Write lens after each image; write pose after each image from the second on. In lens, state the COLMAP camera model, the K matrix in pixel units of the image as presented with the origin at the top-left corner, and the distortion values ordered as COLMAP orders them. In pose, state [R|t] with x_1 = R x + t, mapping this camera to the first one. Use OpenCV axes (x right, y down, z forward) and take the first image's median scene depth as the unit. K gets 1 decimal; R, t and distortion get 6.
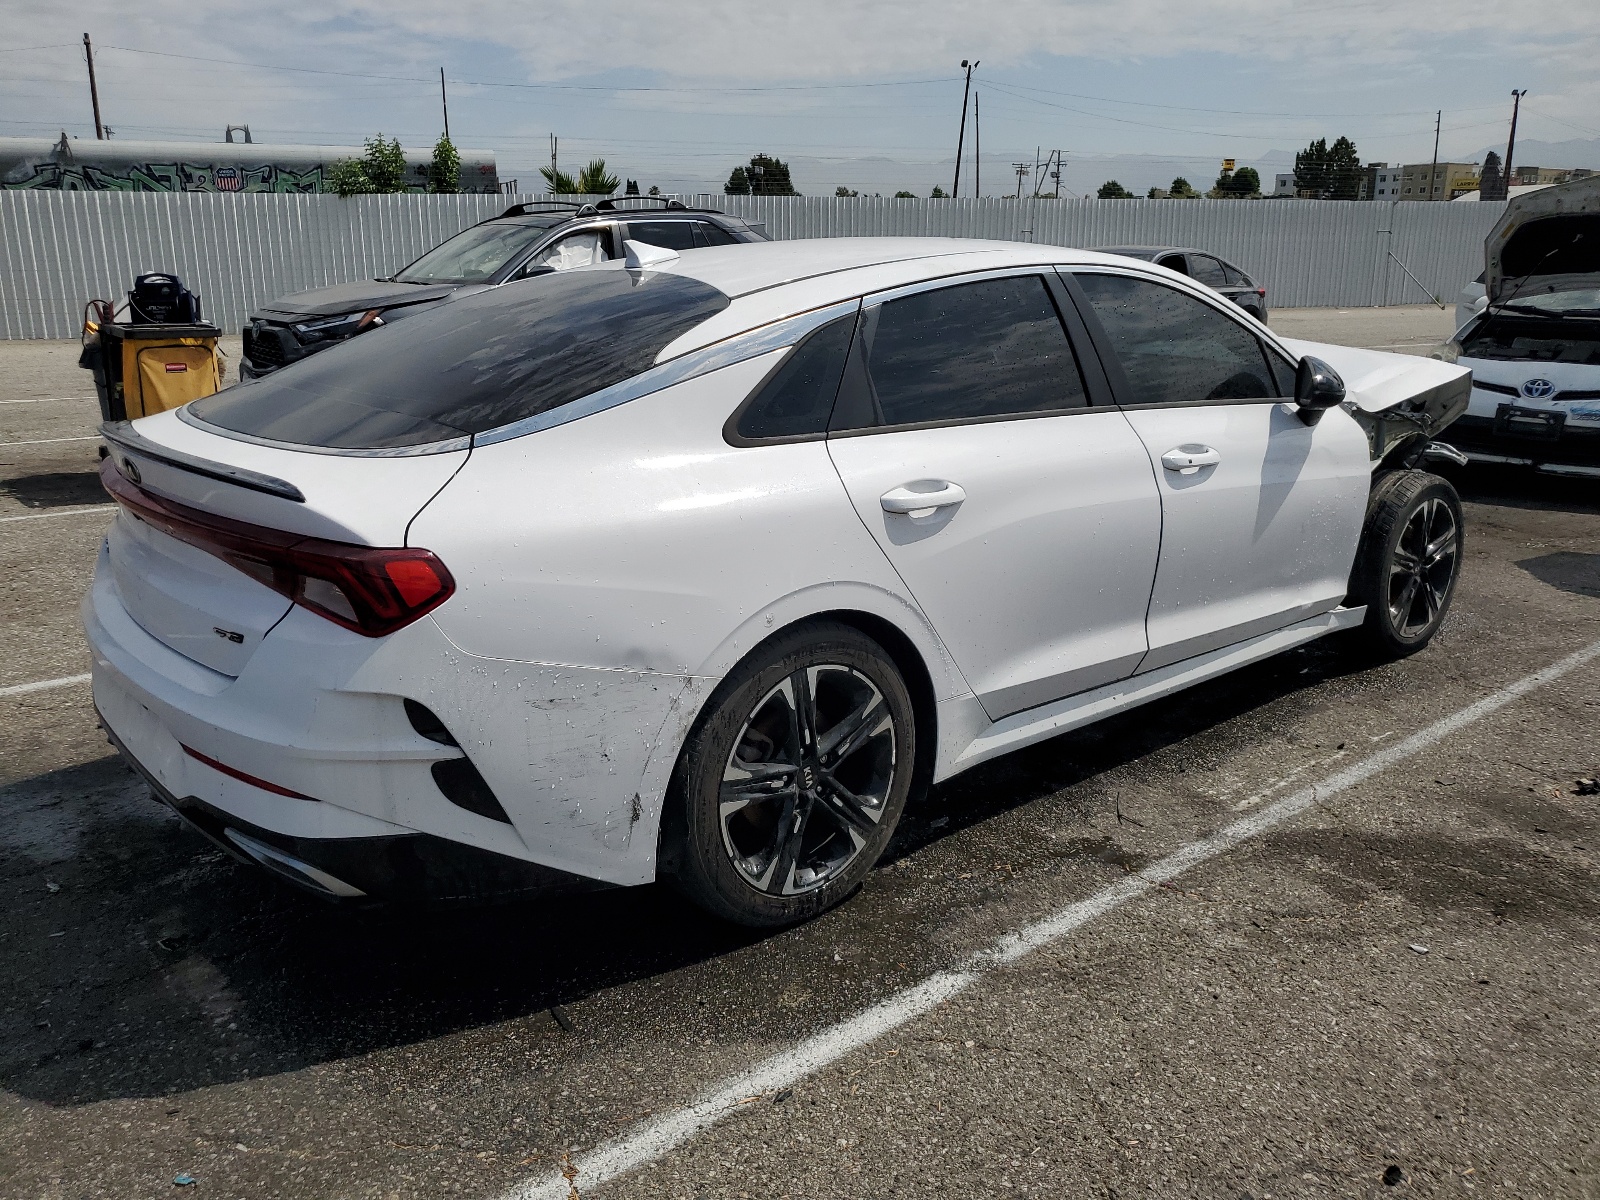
lens RADIAL K [[1277.0, 0, 810.9], [0, 1277.0, 603.2], [0, 0, 1]] dist [0.017954, -0.003906]
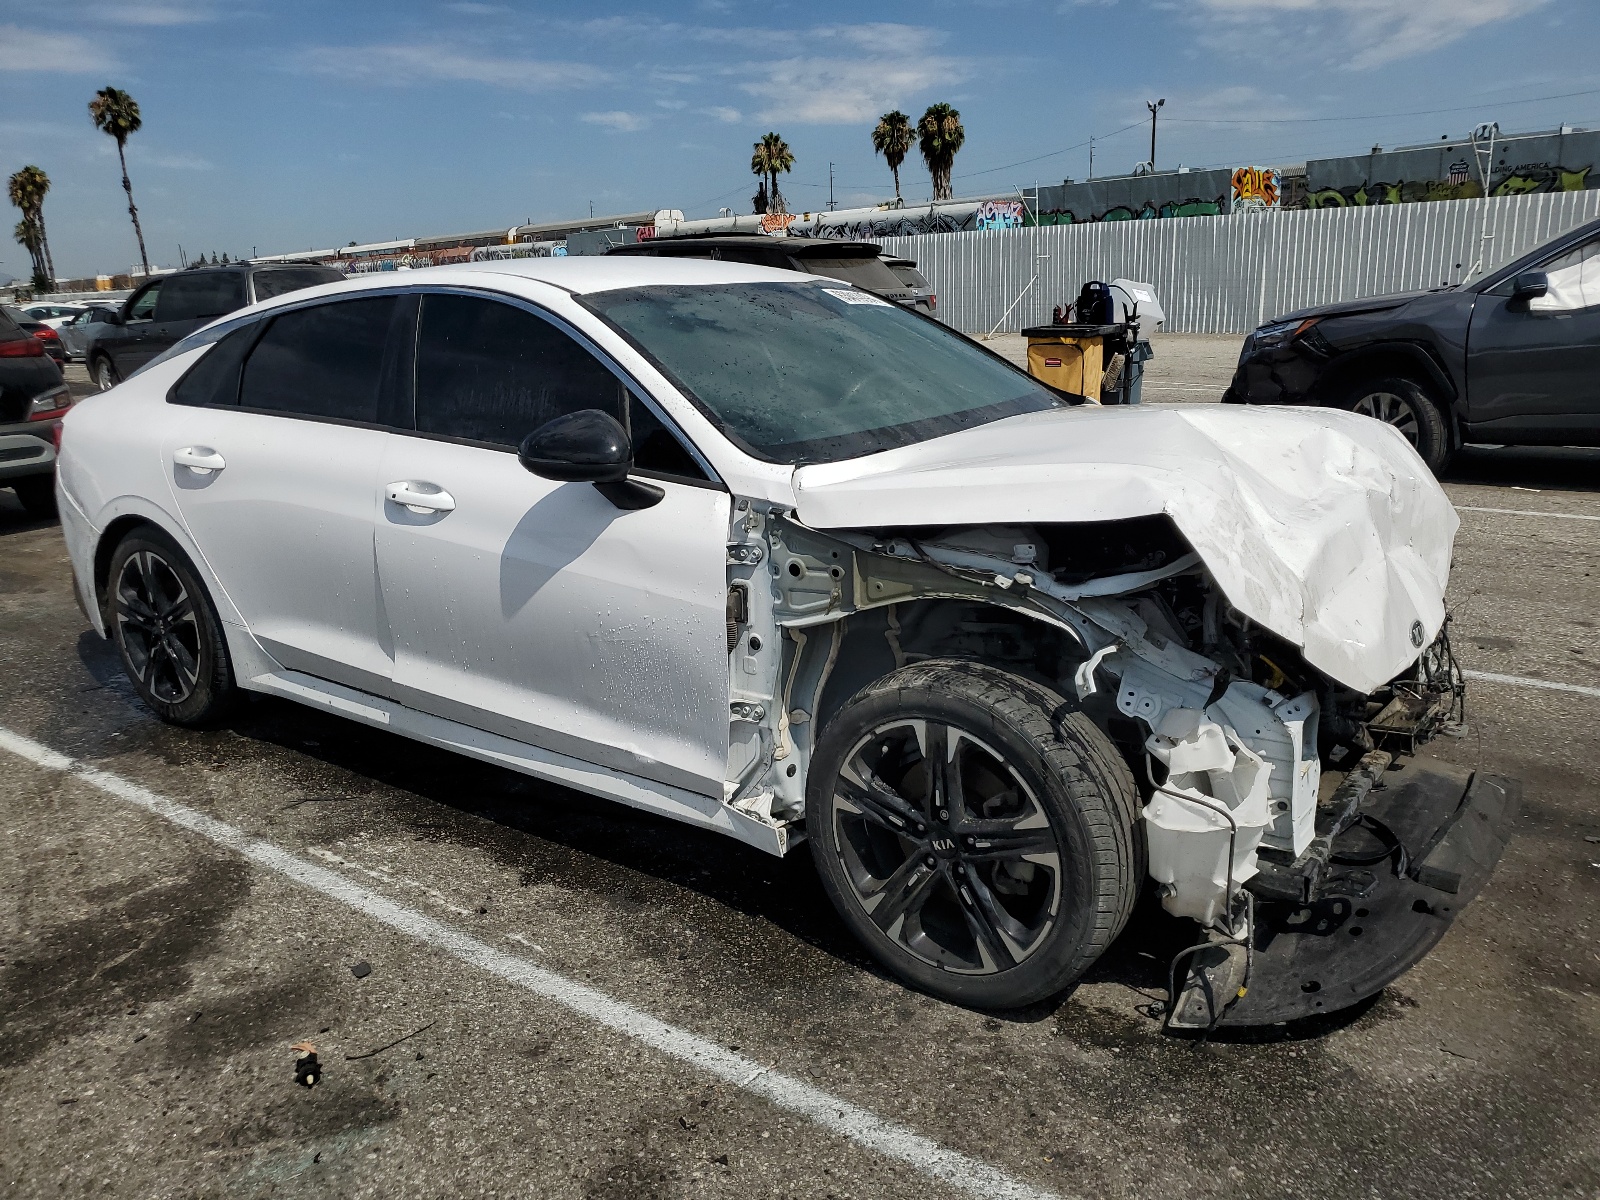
lens RADIAL K [[1277.0, 0, 808.6], [0, 1277.0, 595.9], [0, 0, 1]] dist [0.017954, -0.003906]
pose [[0.207483, 0.231938, -0.950345, 1.198391], [-0.232529, 0.955335, 0.182389, -0.267118], [0.950200, 0.183140, 0.252148, 1.004445]]
